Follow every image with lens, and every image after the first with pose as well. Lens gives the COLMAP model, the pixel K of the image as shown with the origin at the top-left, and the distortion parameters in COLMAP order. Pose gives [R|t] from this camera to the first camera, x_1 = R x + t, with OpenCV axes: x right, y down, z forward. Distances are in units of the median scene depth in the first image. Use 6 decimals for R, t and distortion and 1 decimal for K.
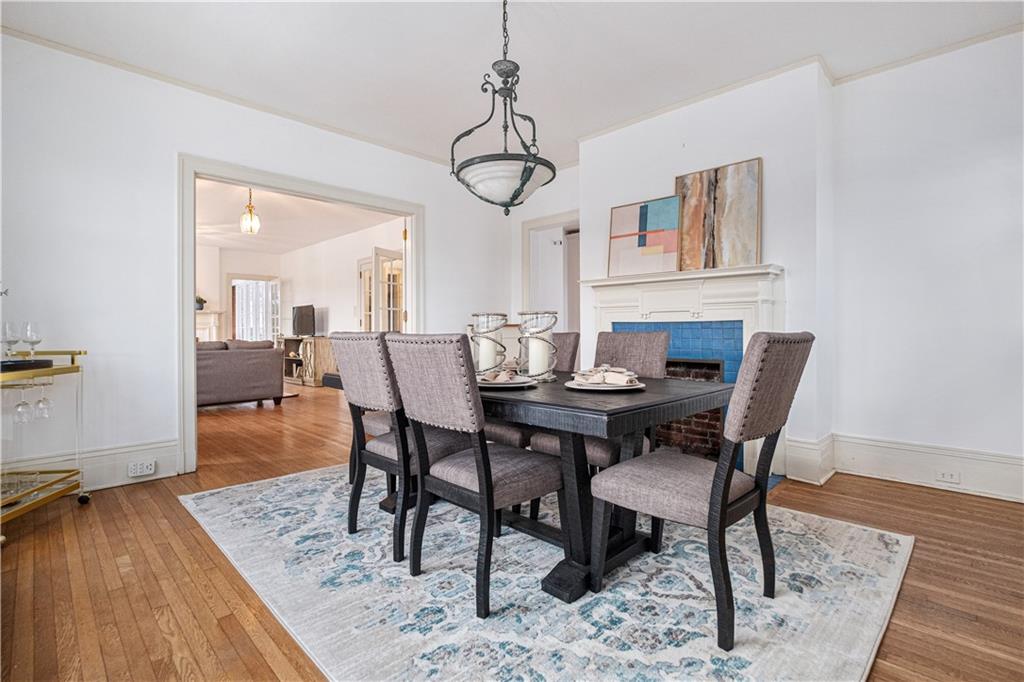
lens RADIAL K [[490.1, 0, 513.8], [0, 490.1, 334.5], [0, 0, 1]] dist [-0.000250, -0.000184]
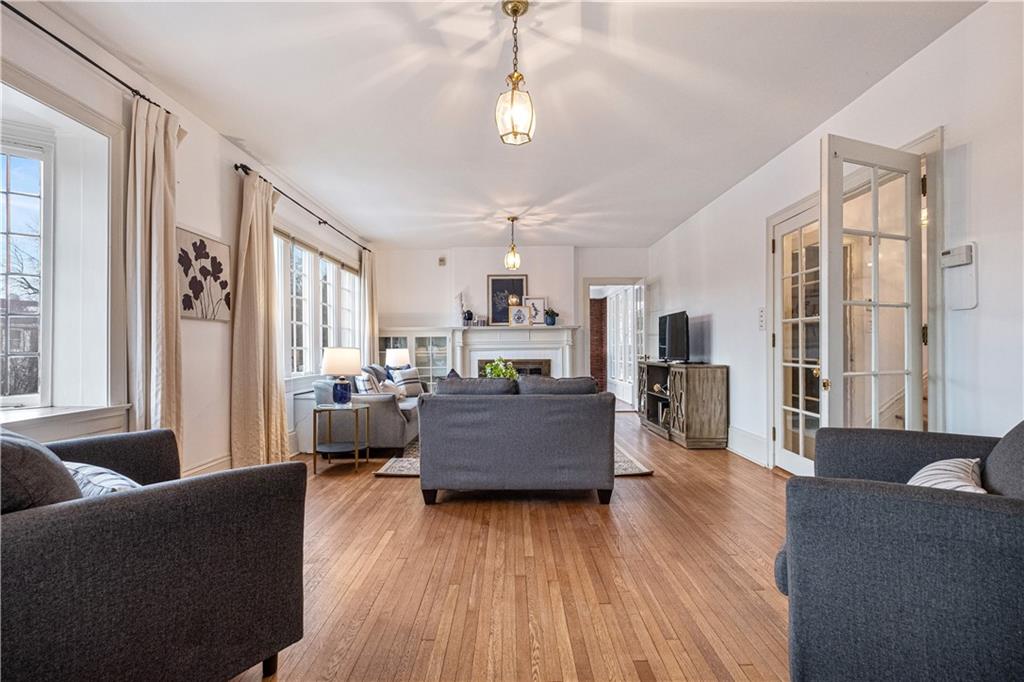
lens RADIAL K [[462.0, 0, 515.4], [0, 462.0, 341.6], [0, 0, 1]] dist [-0.013353, -0.000159]
pose [[0.710655, -0.004183, -0.703528, -0.151977], [-0.006288, 0.999905, -0.012296, -0.013759], [0.703513, 0.013162, 0.710561, 0.430116]]
